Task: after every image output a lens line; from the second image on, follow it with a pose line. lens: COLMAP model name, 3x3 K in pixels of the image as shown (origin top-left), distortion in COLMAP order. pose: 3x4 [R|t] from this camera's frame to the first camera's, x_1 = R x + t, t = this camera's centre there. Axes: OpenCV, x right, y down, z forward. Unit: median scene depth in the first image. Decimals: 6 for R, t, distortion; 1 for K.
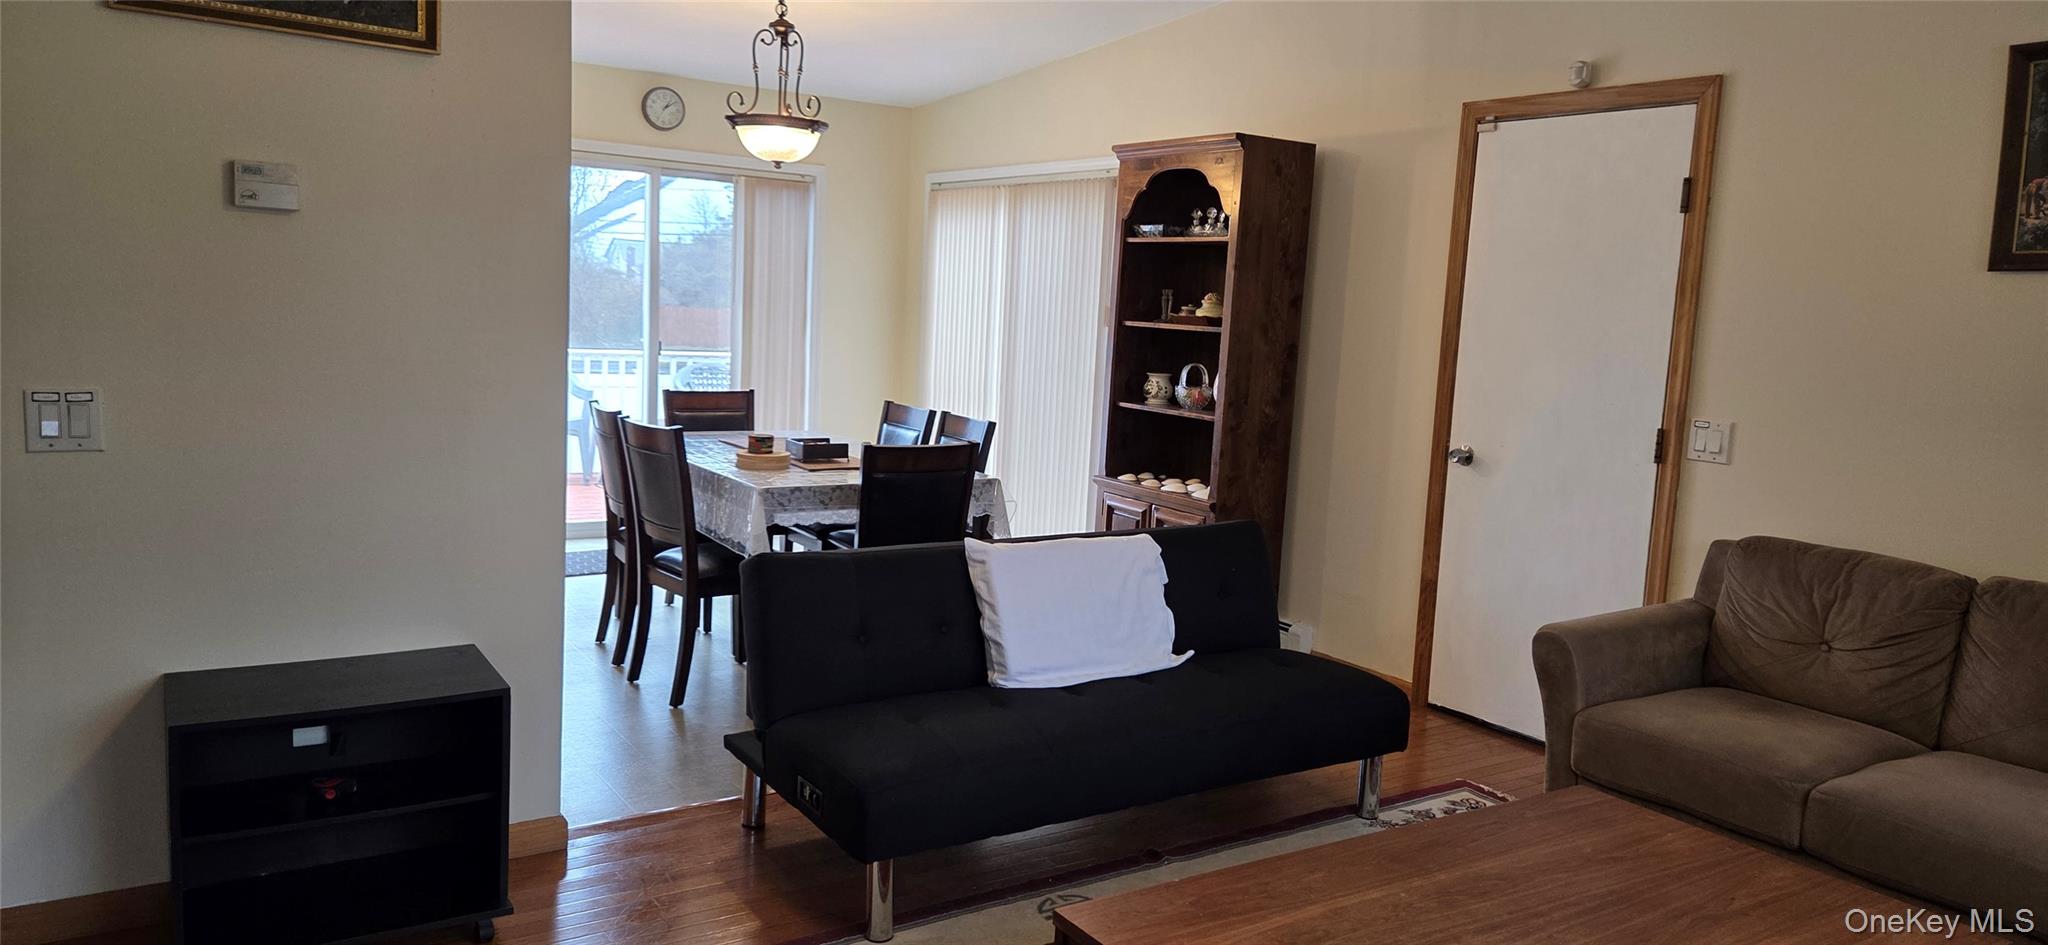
lens RADIAL K [[1345.1, 0, 1026.8], [0, 1345.1, 480.8], [0, 0, 1]] dist [0.024237, -0.010266]
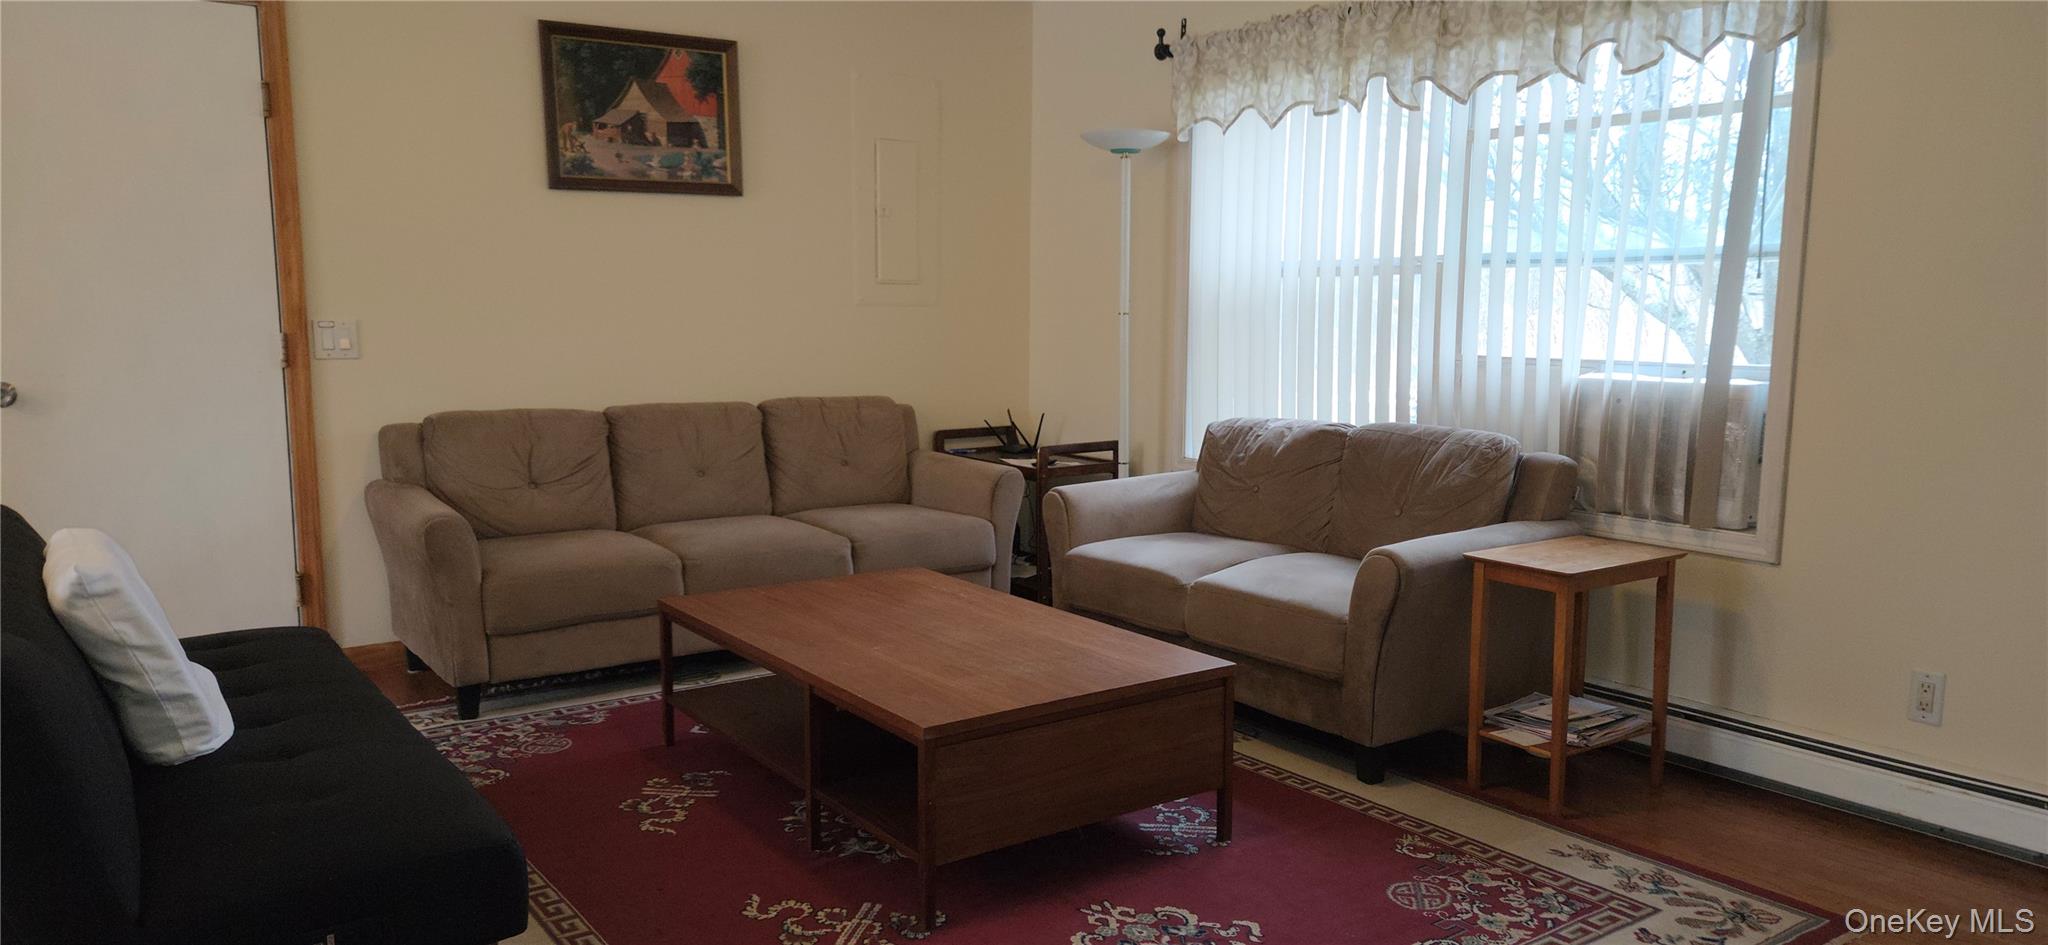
lens RADIAL K [[1345.1, 0, 1010.8], [0, 1345.1, 508.0], [0, 0, 1]] dist [0.024237, -0.010266]
pose [[-0.048103, -0.195297, 0.979564, -0.423317], [0.124553, 0.971872, 0.199880, -0.033506], [-0.991046, 0.131623, -0.022425, 0.366802]]
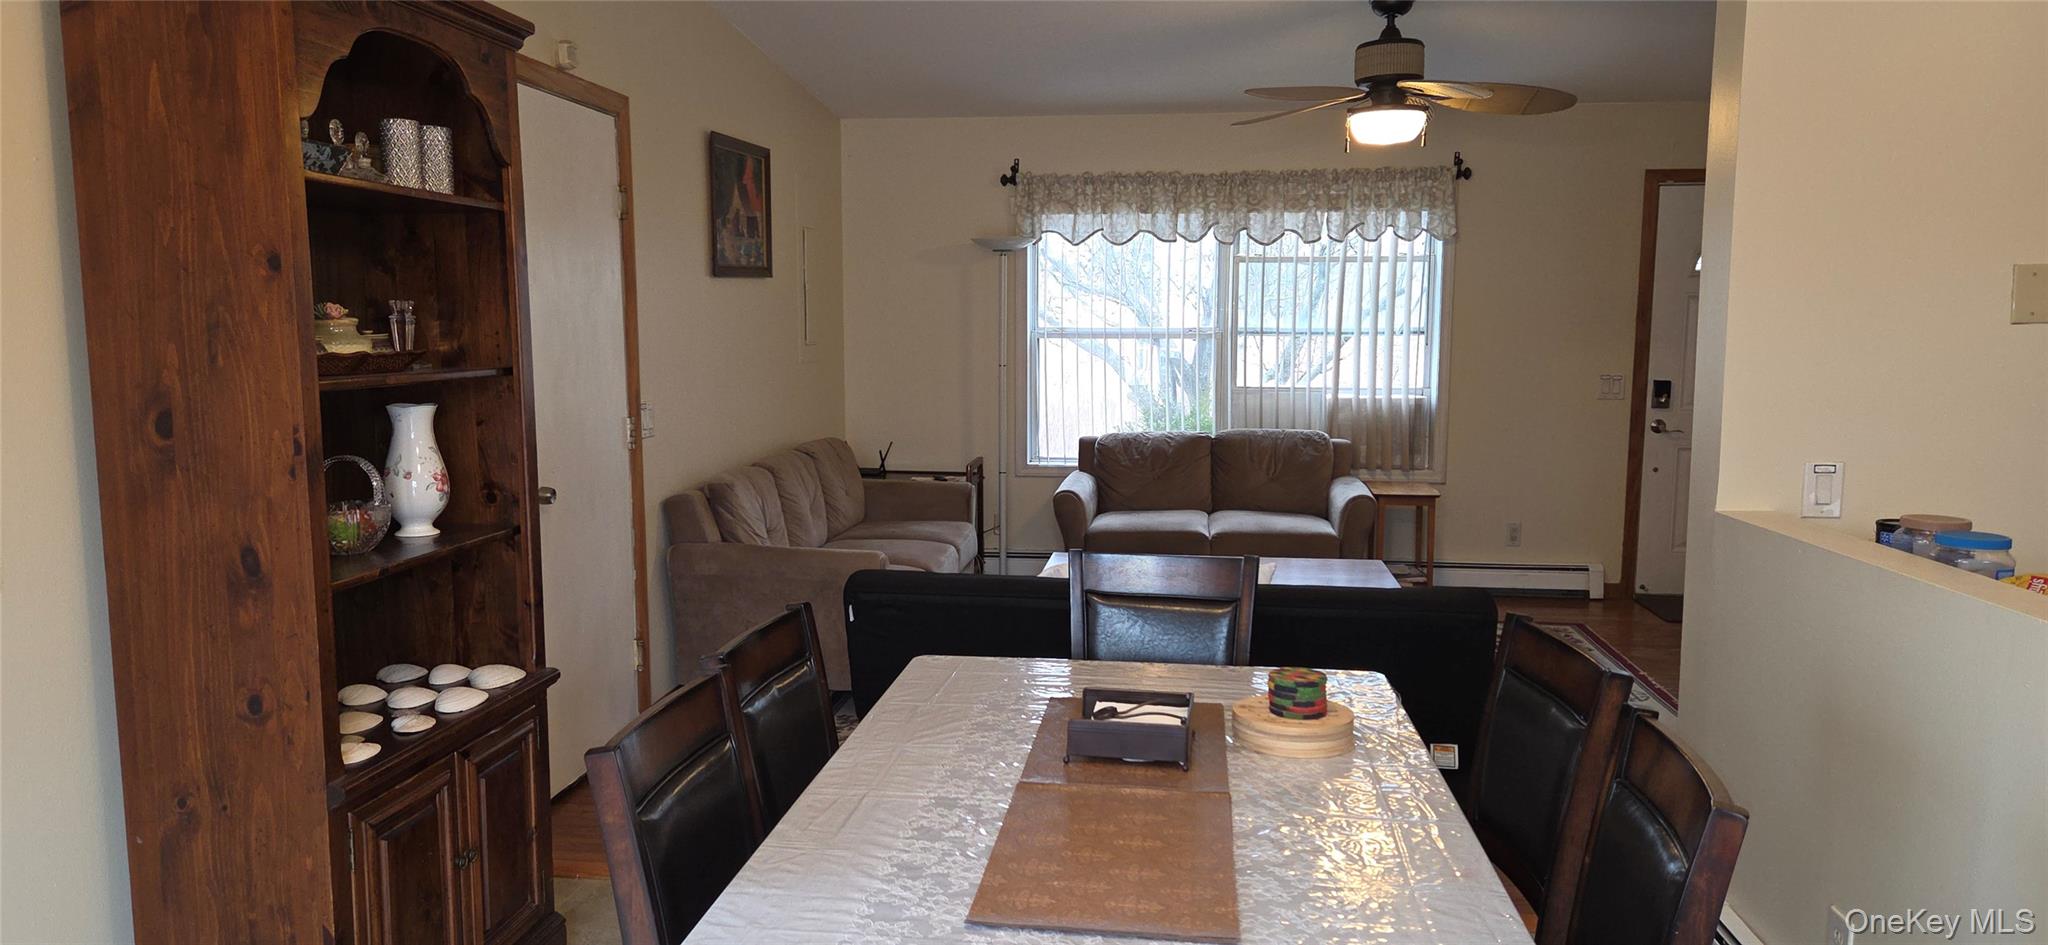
lens RADIAL K [[1345.1, 0, 1030.1], [0, 1345.1, 473.1], [0, 0, 1]] dist [0.024237, -0.010266]
pose [[-0.769027, -0.125978, 0.626680, -0.337212], [0.045675, 0.967051, 0.250451, -0.184018], [-0.637583, 0.221227, -0.737934, 1.176092]]
